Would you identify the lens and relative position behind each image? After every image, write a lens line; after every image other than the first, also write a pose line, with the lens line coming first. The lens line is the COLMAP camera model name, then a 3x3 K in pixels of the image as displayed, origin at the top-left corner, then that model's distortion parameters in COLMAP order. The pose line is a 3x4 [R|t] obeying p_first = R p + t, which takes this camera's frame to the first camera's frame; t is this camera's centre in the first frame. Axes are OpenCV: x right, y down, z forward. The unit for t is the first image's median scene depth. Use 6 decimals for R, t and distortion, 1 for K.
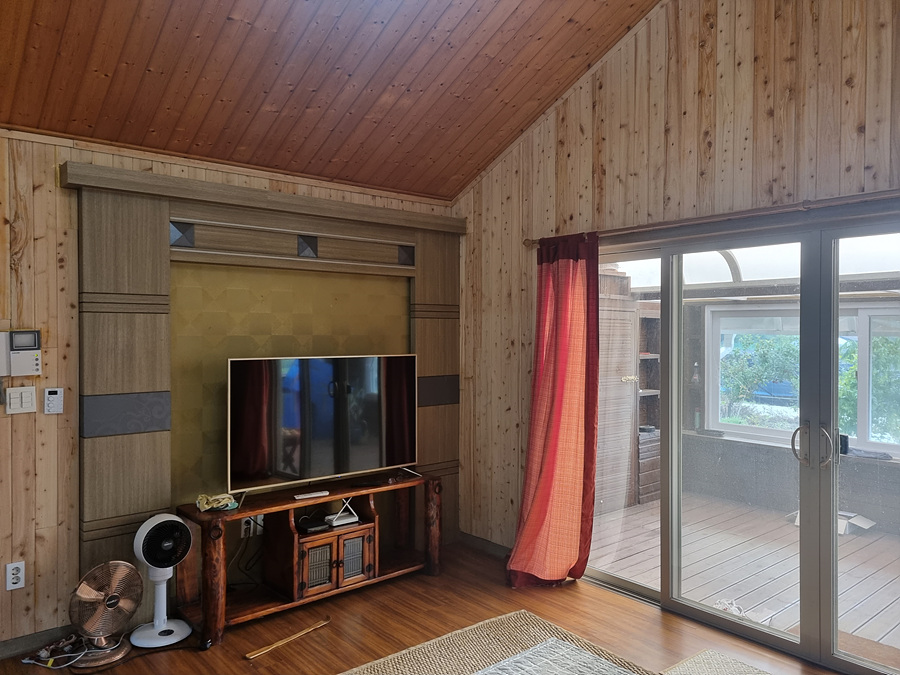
lens RADIAL K [[673.9, 0, 450.7], [0, 673.9, 344.2], [0, 0, 1]] dist [0.006188, 0.009467]
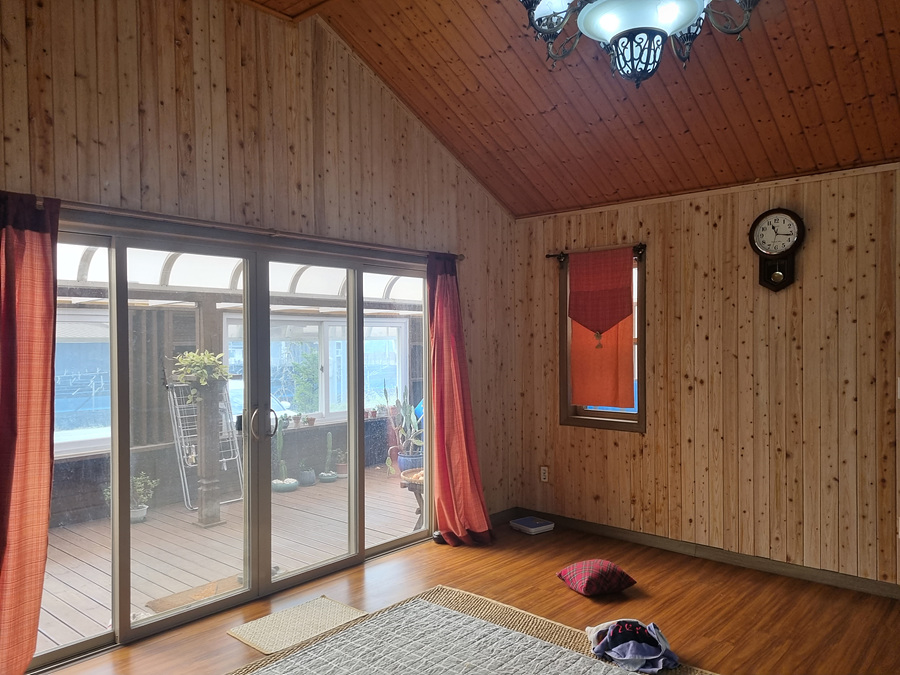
lens RADIAL K [[673.9, 0, 450.8], [0, 673.9, 334.4], [0, 0, 1]] dist [0.006188, 0.009467]
pose [[-0.158557, -0.002472, 0.987347, -0.688195], [0.010459, 0.999937, 0.004183, -0.016329], [-0.987294, 0.010990, -0.158521, 0.785824]]
